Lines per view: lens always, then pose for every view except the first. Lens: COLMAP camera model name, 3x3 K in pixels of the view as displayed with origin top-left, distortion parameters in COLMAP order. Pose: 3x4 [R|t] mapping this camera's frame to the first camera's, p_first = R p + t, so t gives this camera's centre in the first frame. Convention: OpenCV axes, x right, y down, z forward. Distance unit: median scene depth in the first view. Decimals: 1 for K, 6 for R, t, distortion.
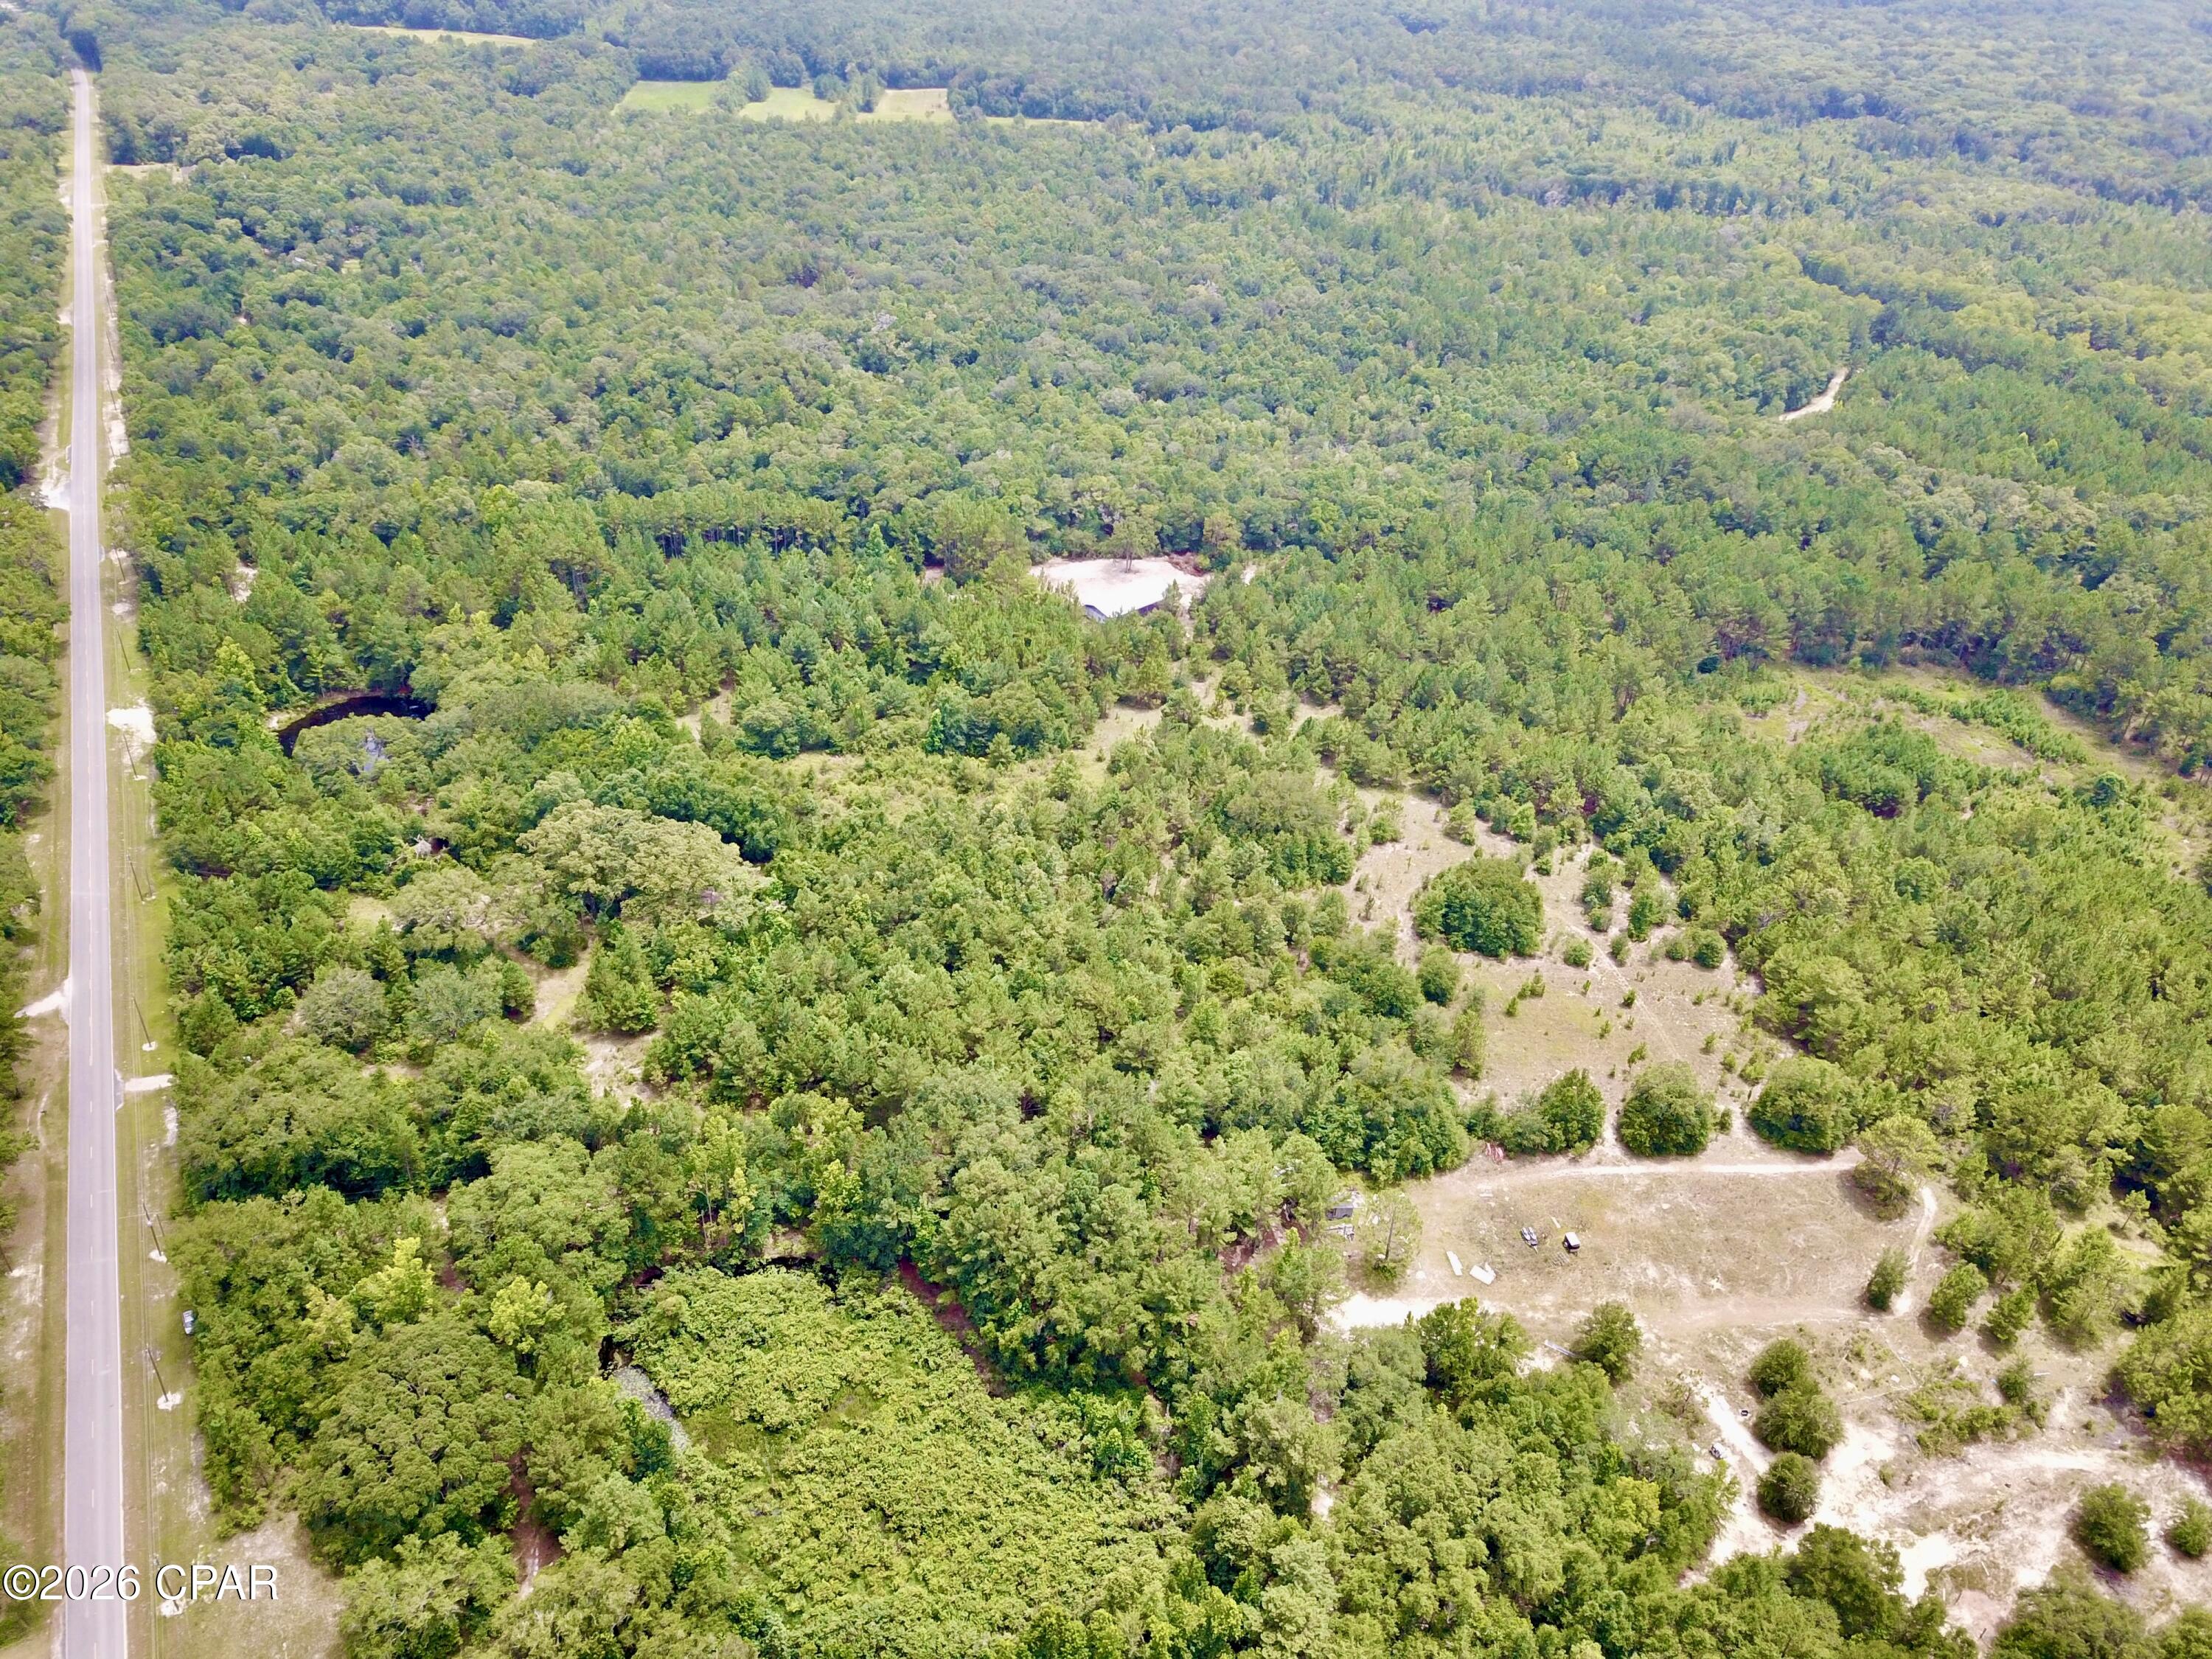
lens RADIAL K [[1698.6, 0, 1097.7], [0, 1698.6, 804.9], [0, 0, 1]] dist [0.004611, 0.006723]
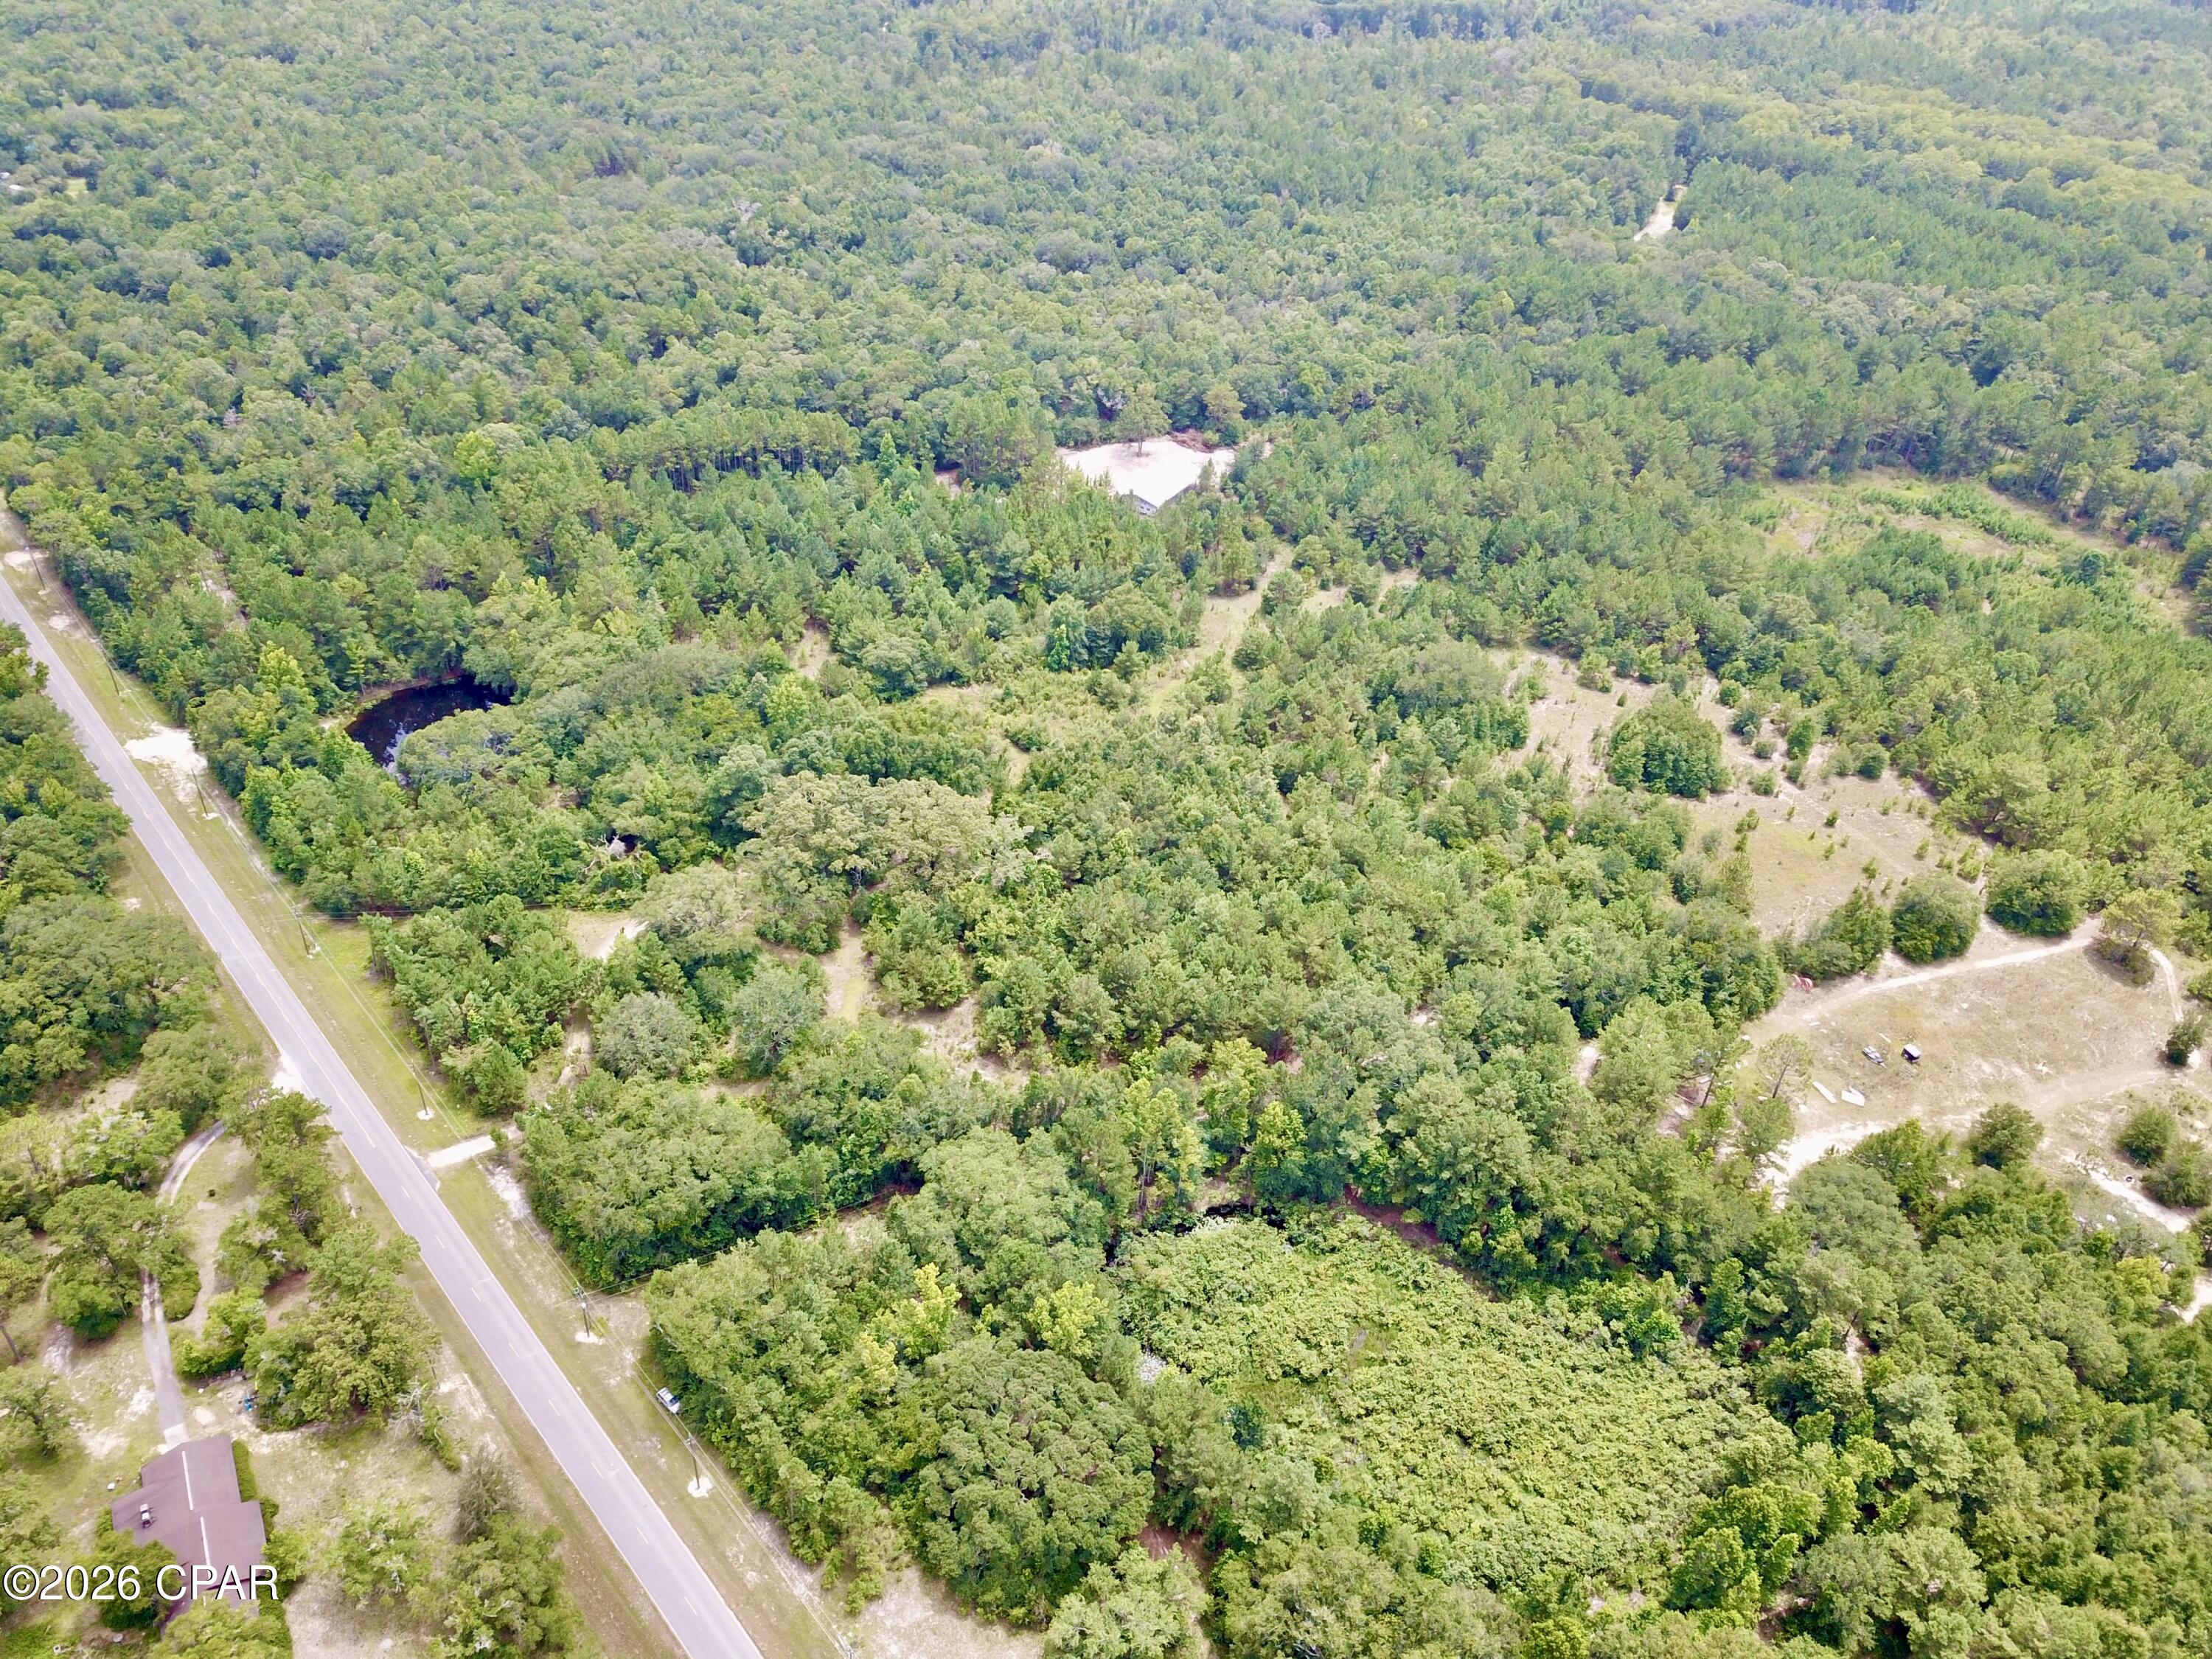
lens RADIAL K [[1693.5, 0, 1093.8], [0, 1693.5, 825.7], [0, 0, 1]] dist [0.004283, 0.001587]
pose [[0.969724, -0.146468, 0.195404, -0.287136], [0.127819, 0.986232, 0.104922, -0.042973], [-0.208081, -0.076769, 0.975094, 0.057822]]
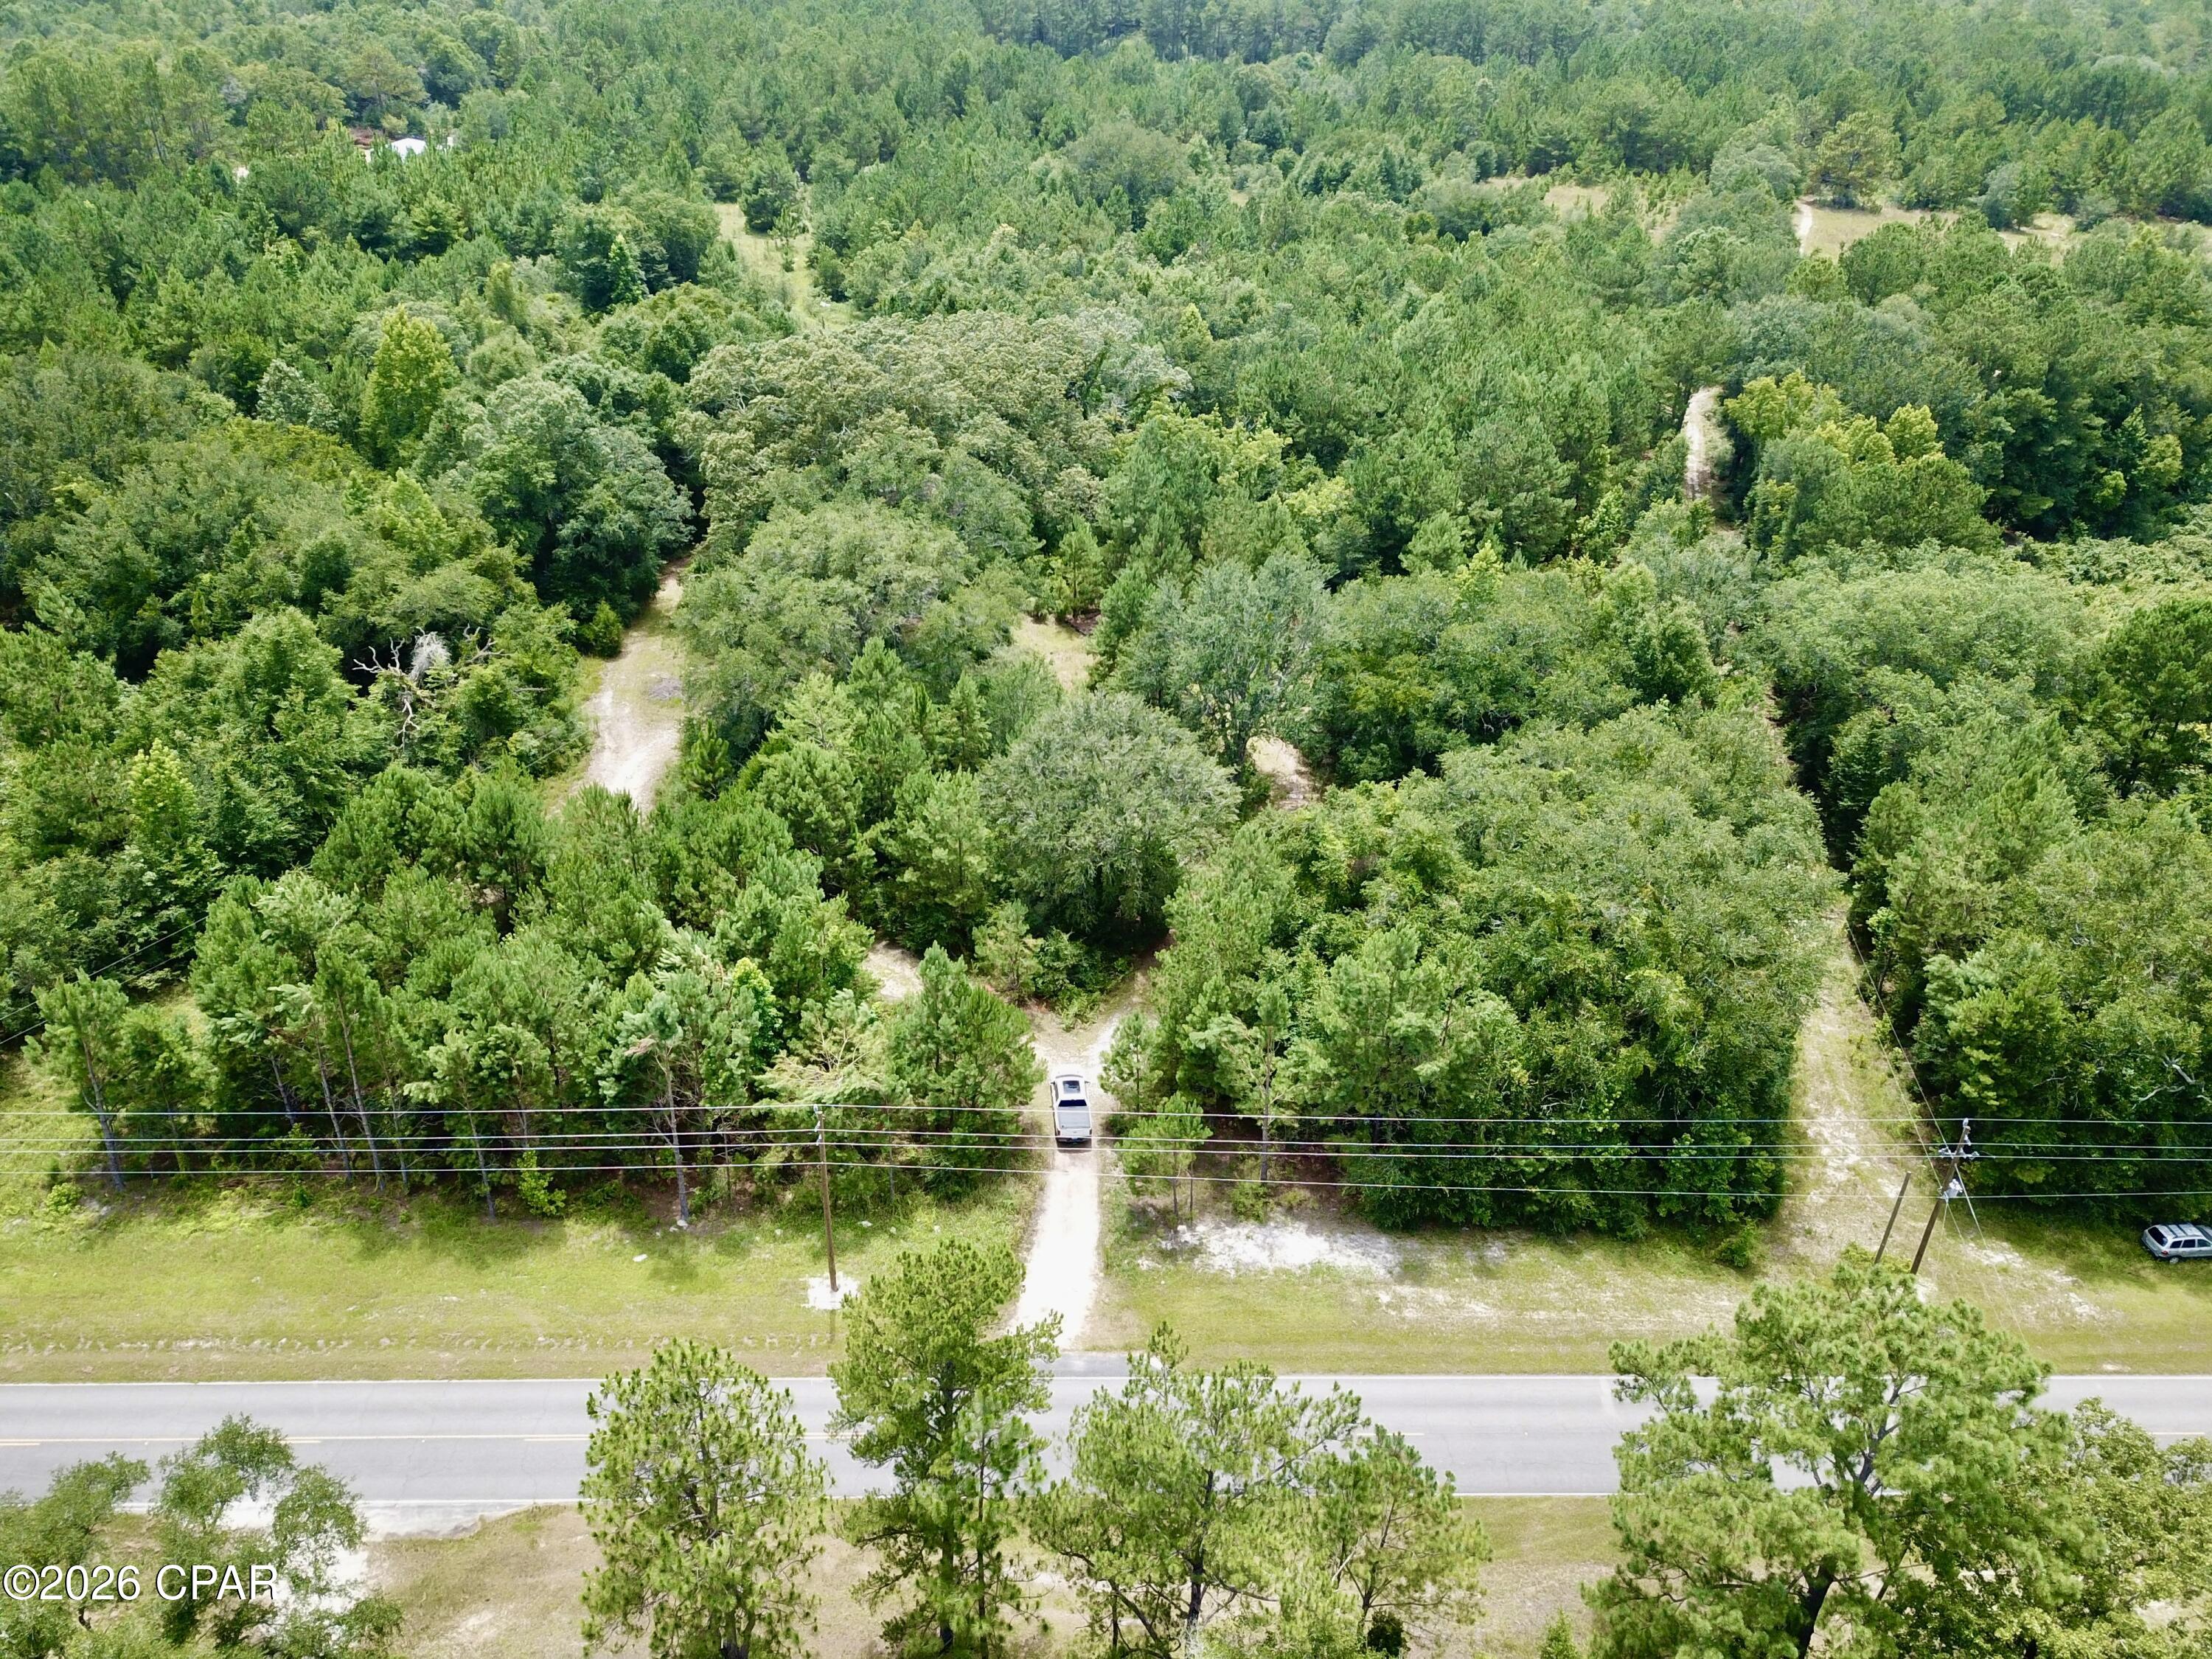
lens RADIAL K [[1703.1, 0, 1084.0], [0, 1703.1, 830.1], [0, 0, 1]] dist [-0.003058, 0.004751]
pose [[0.431209, -0.505071, 0.747638, -0.550037], [0.470838, 0.832825, 0.291057, 0.014955], [-0.769656, 0.226510, 0.596928, 0.610772]]
